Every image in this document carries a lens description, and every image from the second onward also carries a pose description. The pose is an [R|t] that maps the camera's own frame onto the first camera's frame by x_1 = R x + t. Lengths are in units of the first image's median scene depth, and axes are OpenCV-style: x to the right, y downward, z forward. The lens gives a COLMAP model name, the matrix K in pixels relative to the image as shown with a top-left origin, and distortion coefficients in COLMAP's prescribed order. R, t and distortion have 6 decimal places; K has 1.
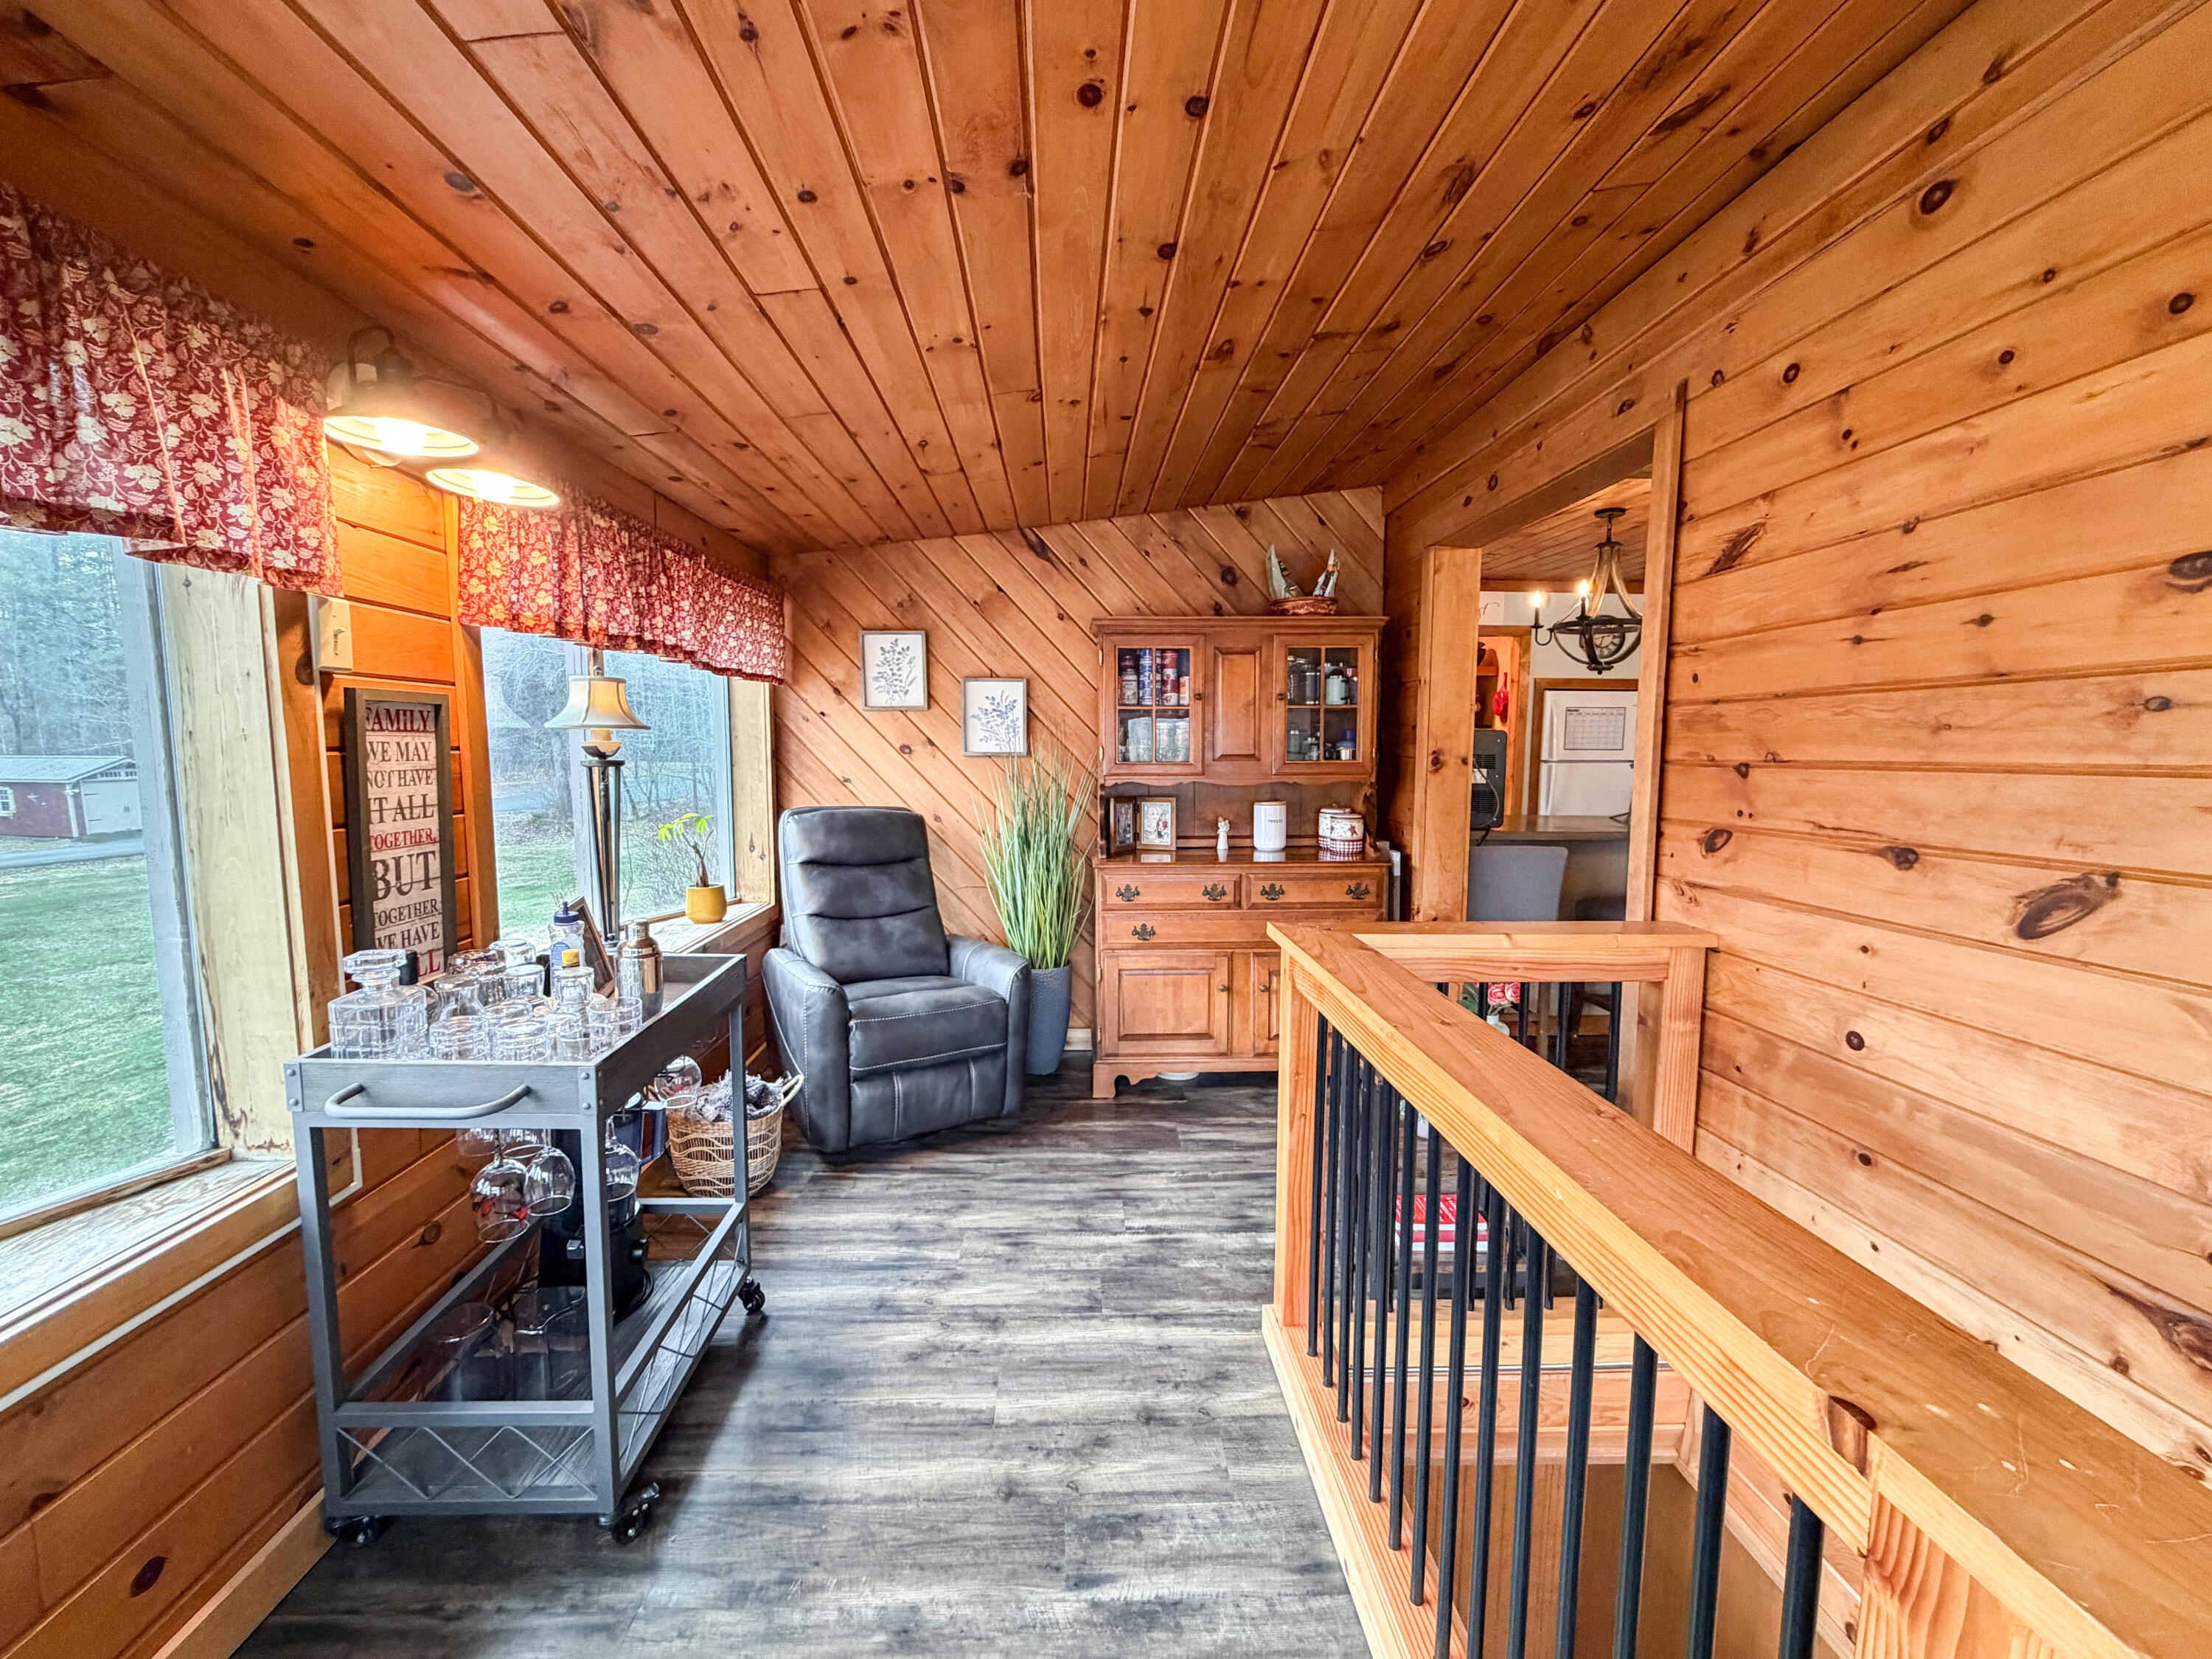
lens RADIAL K [[907.0, 0, 1099.2], [0, 907.0, 827.1], [0, 0, 1]] dist [0.000173, 0.000089]
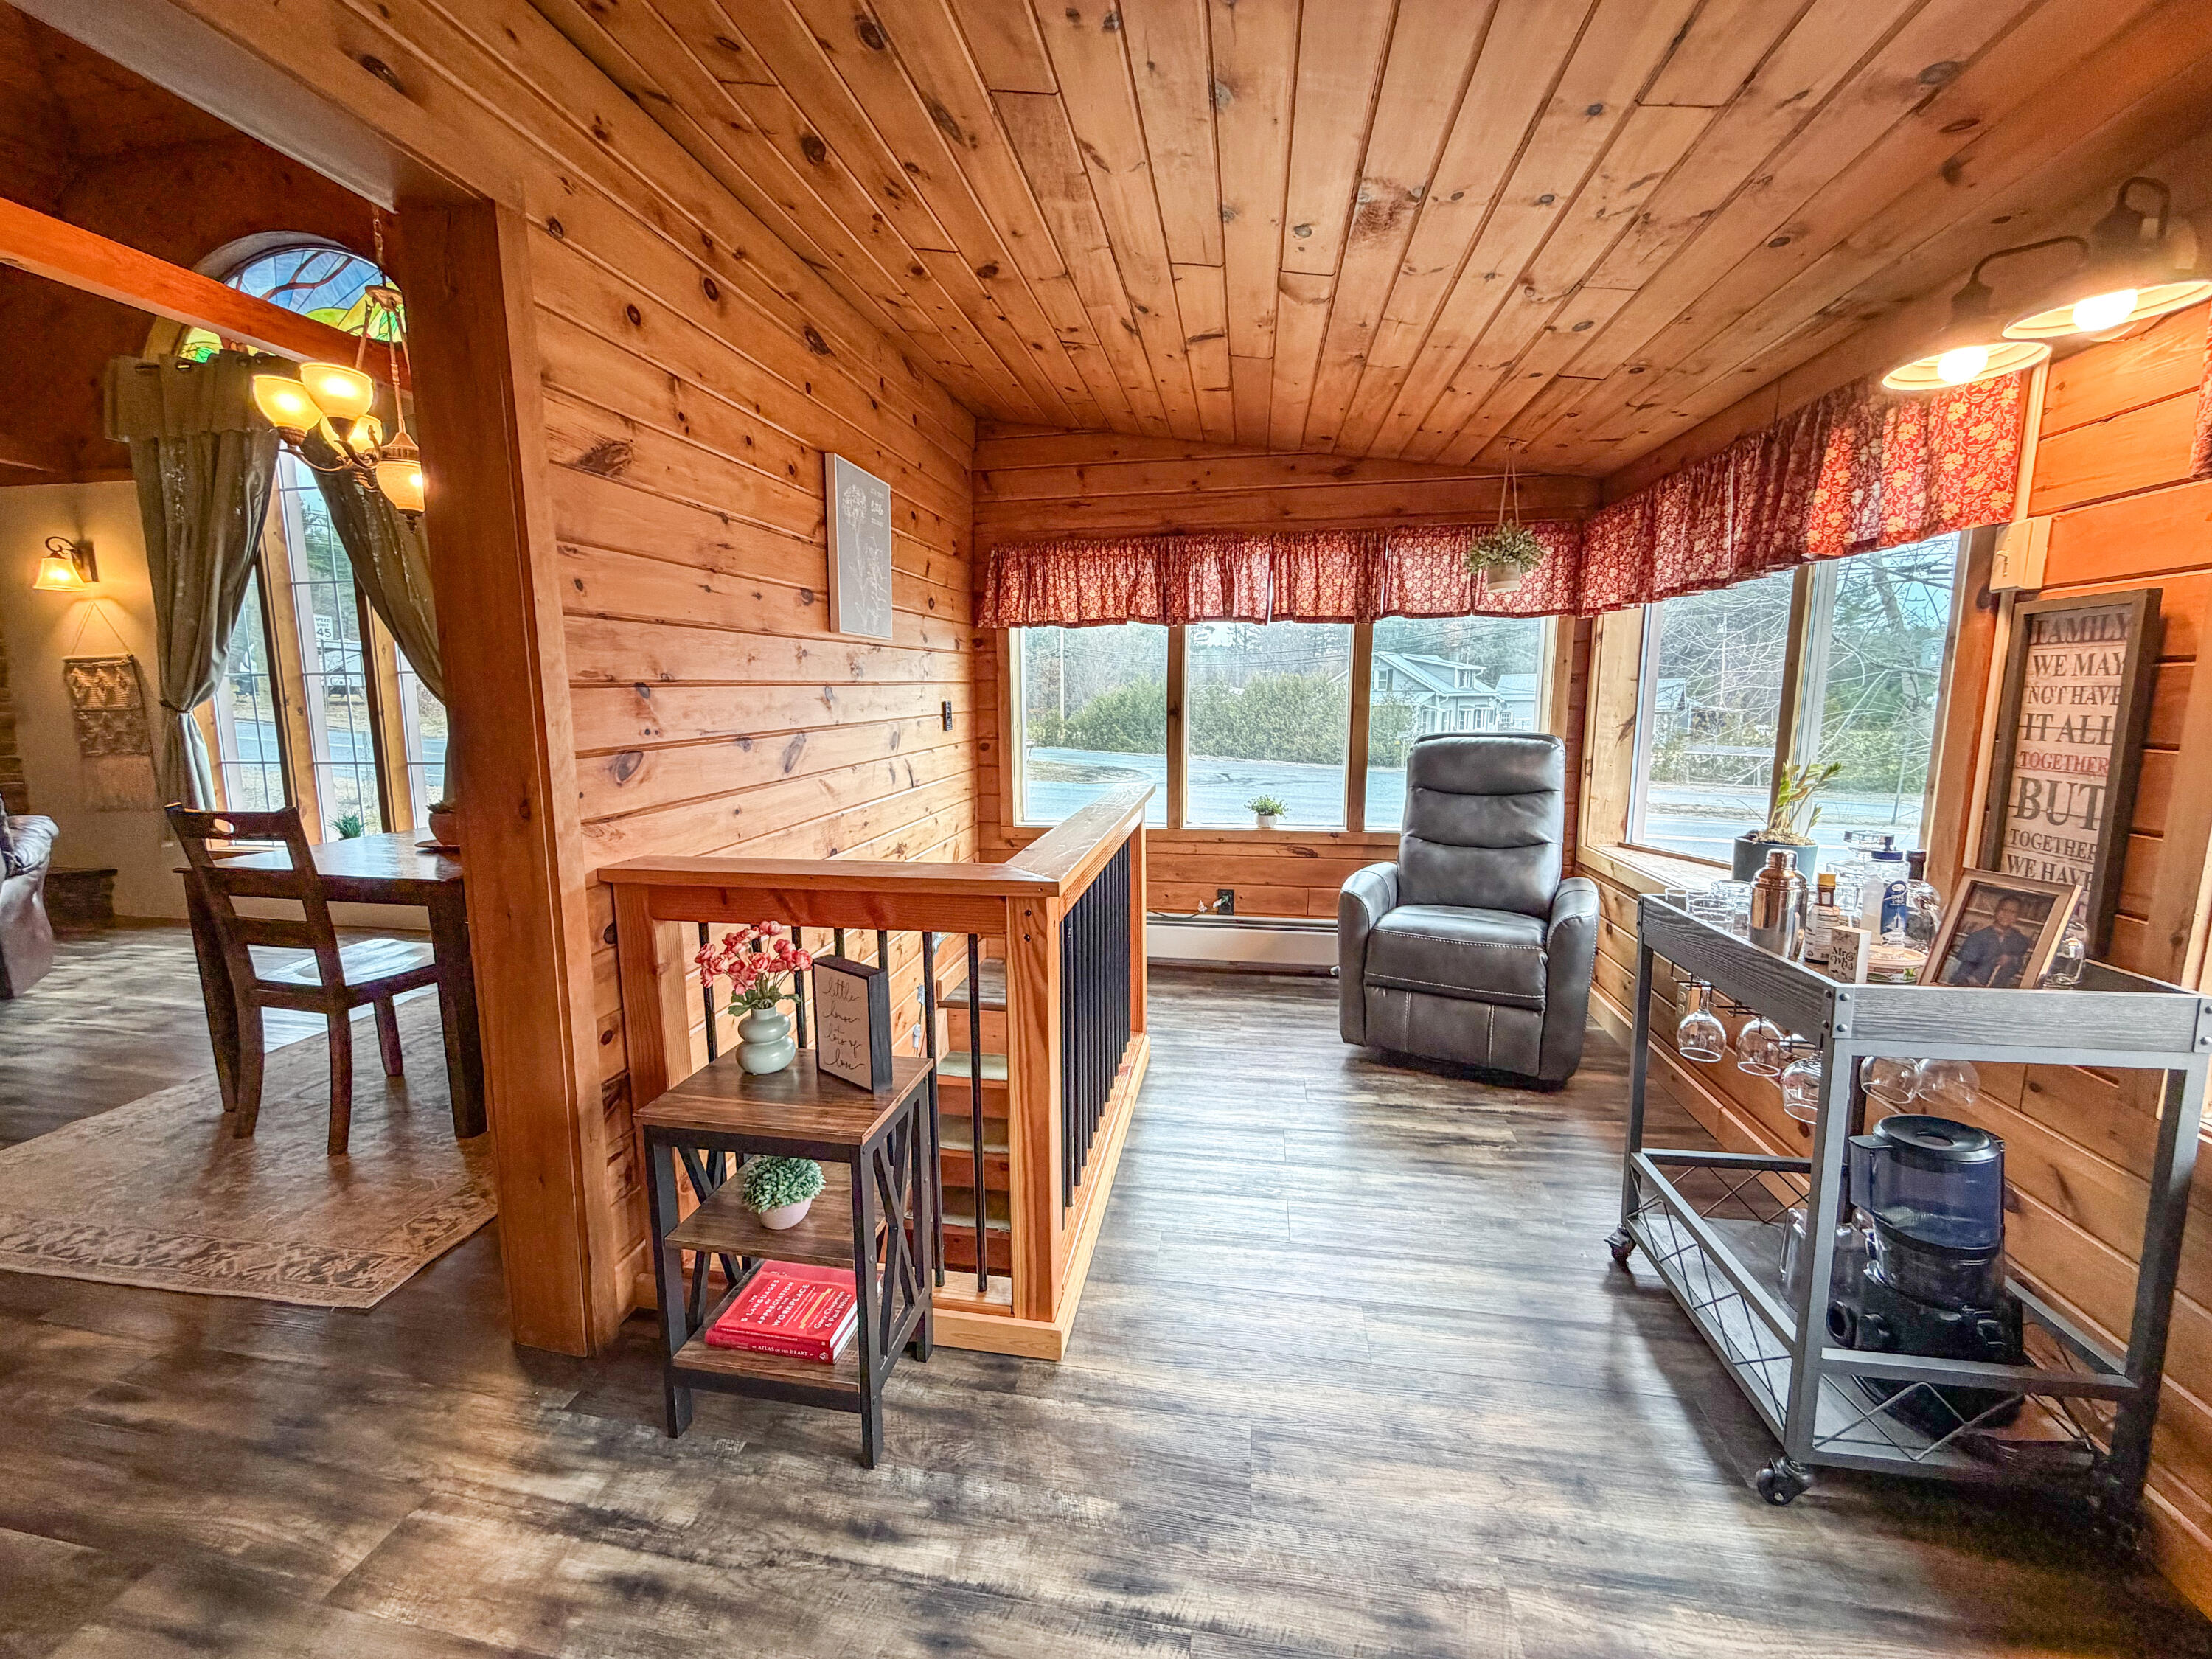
lens RADIAL K [[880.9, 0, 1099.4], [0, 880.9, 829.7], [0, 0, 1]] dist [0.000338, 0.000526]
pose [[-0.978257, -0.032032, 0.204909, -0.008990], [0.019434, 0.969495, 0.244338, -0.156626], [-0.206485, 0.243008, -0.947793, 2.056341]]
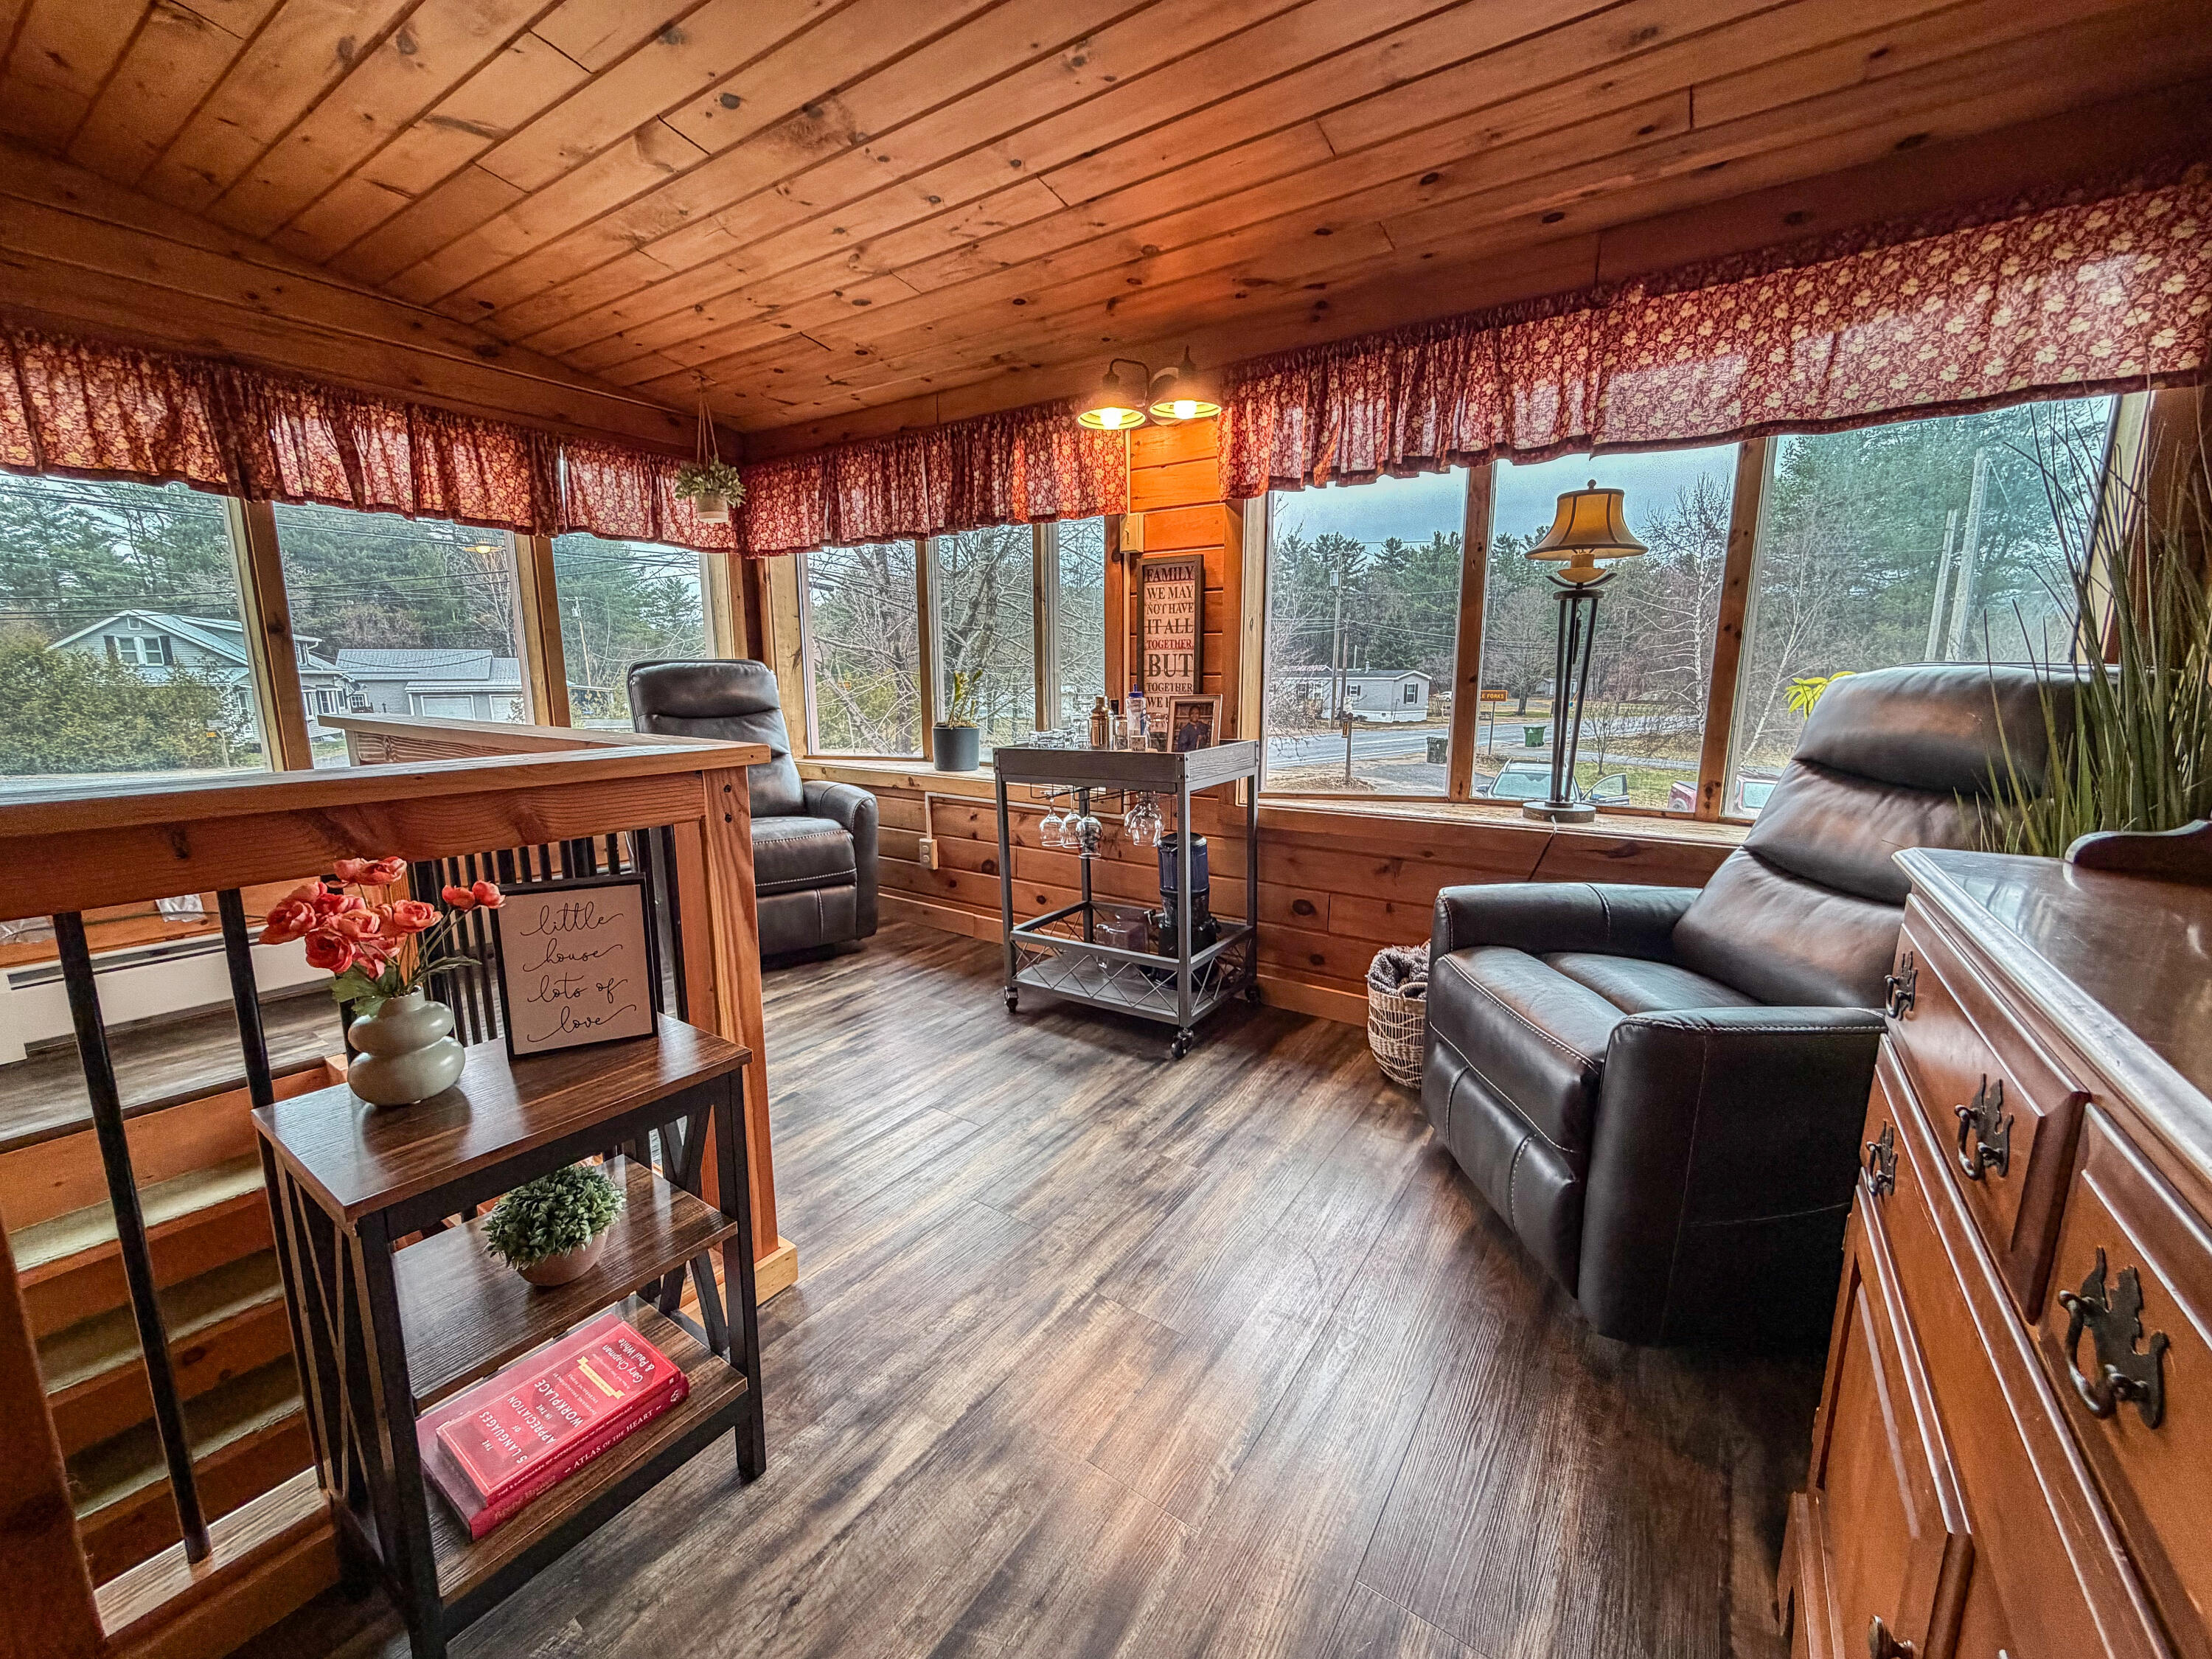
lens RADIAL K [[880.9, 0, 1099.4], [0, 880.9, 829.7], [0, 0, 1]] dist [0.000338, 0.000526]
pose [[-0.599418, 0.134672, -0.789026, 0.709716], [-0.079255, 0.970915, 0.225926, -0.012711], [0.796503, 0.197958, -0.571310, 1.943775]]
